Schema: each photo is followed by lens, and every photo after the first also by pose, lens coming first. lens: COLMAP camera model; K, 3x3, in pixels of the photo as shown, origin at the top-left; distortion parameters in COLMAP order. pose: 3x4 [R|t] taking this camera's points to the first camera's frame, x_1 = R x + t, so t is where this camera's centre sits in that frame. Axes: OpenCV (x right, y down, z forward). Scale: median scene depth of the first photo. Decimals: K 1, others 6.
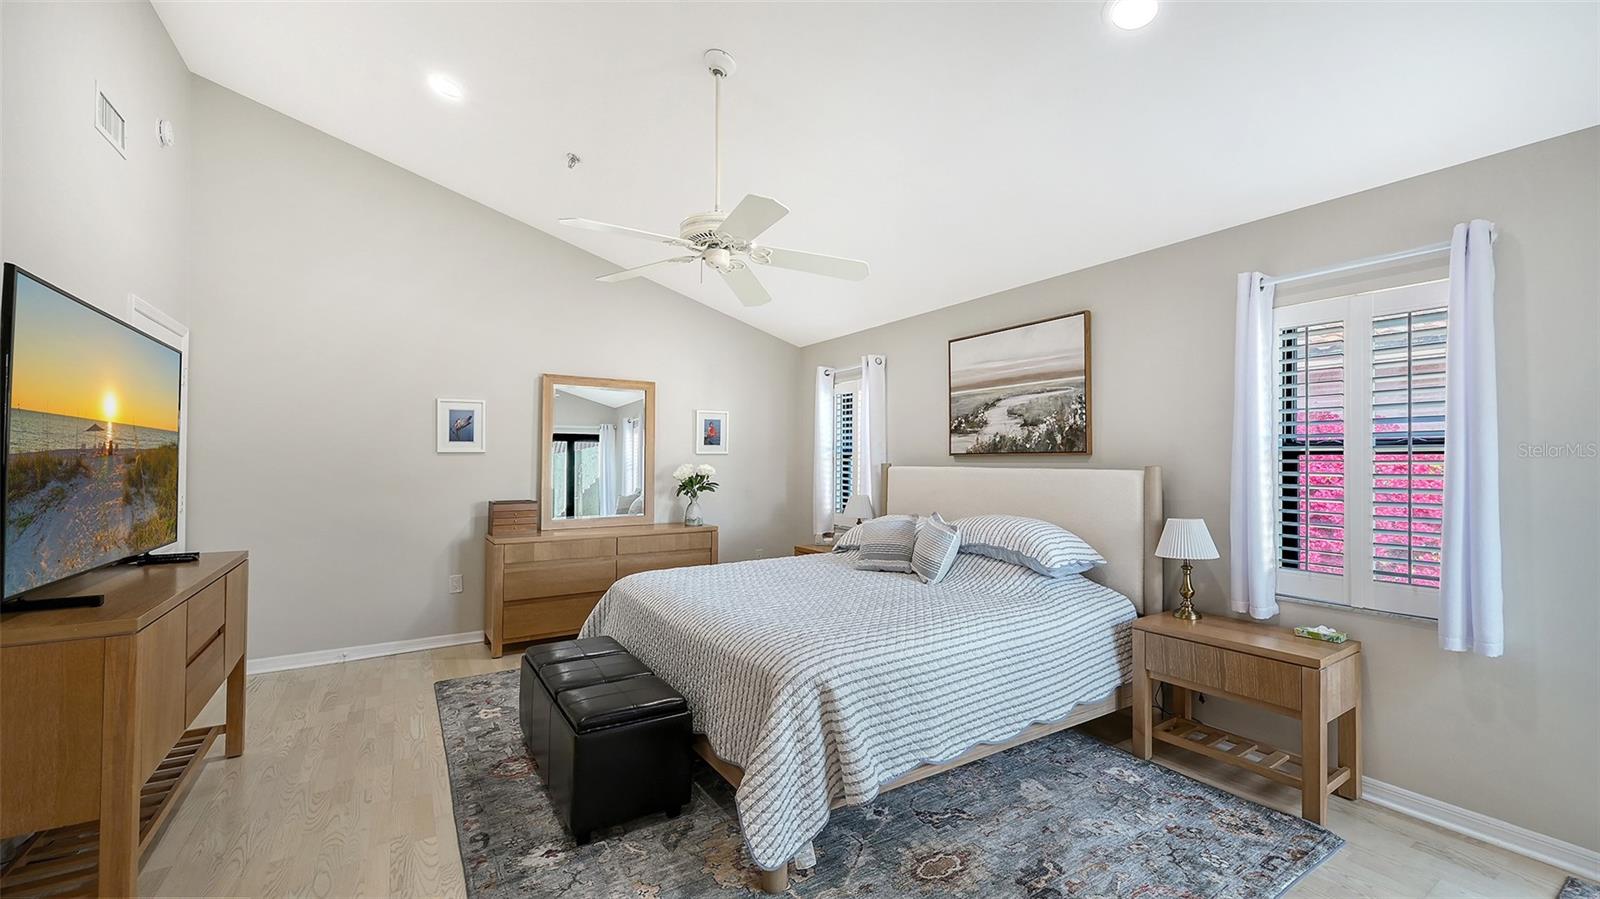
lens RADIAL K [[642.1, 0, 818.0], [0, 642.1, 454.4], [0, 0, 1]] dist [0.001723, 0.000148]
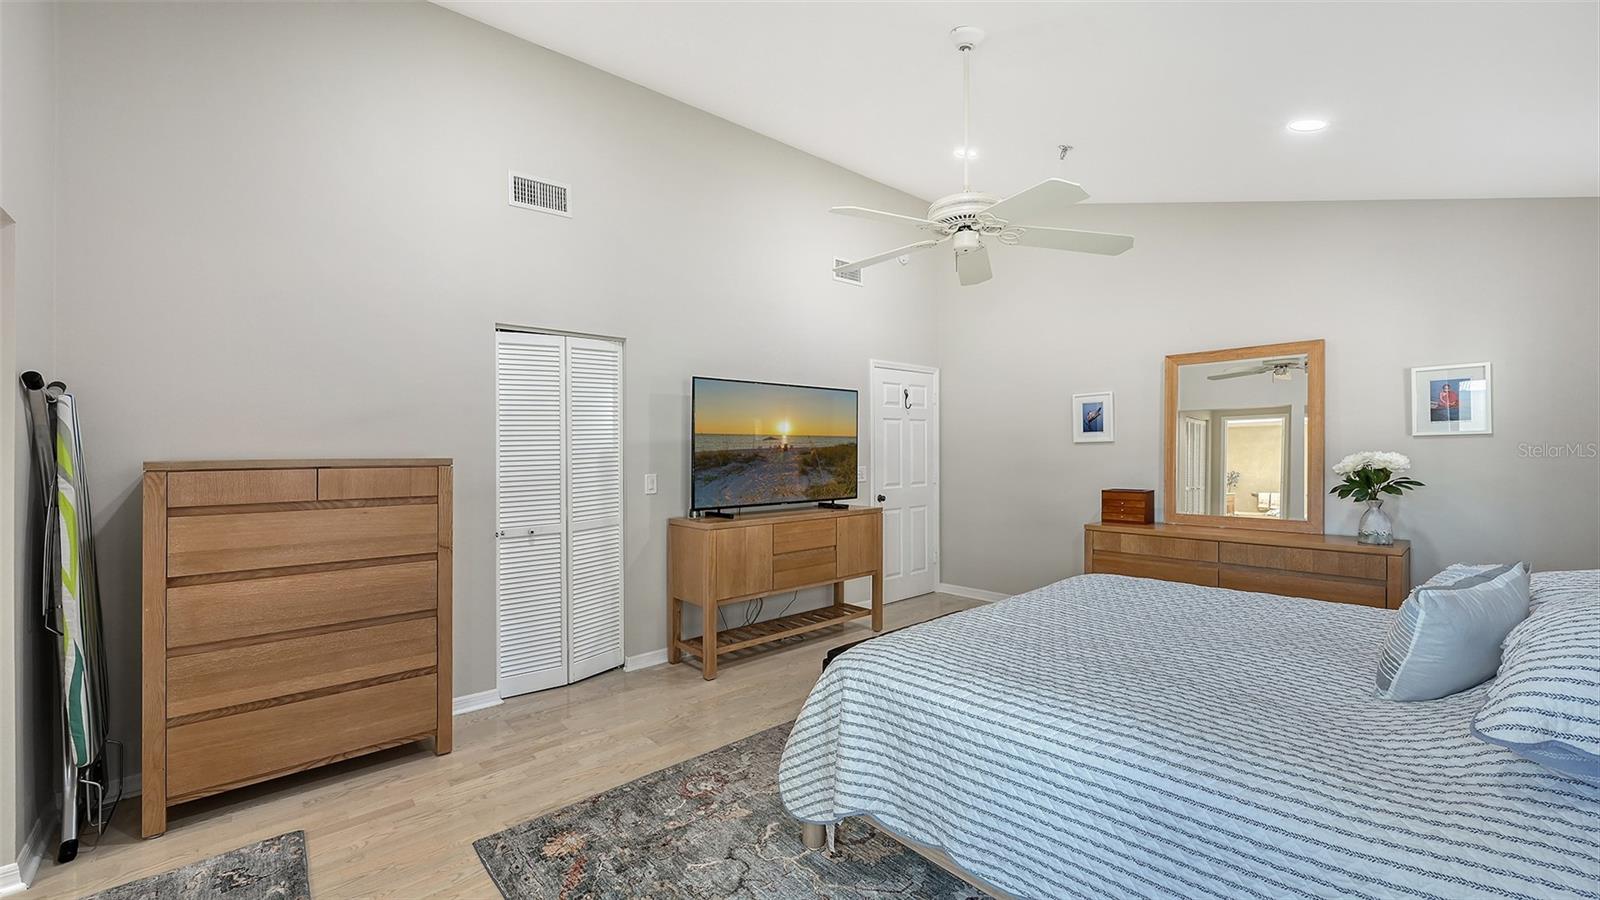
lens RADIAL K [[643.0, 0, 798.5], [0, 643.0, 437.2], [0, 0, 1]] dist [0.001063, 0.000025]
pose [[0.135643, -0.025595, -0.990427, 0.844002], [0.021886, 0.999500, -0.022832, 0.004538], [0.990516, -0.018579, 0.136136, 0.682957]]
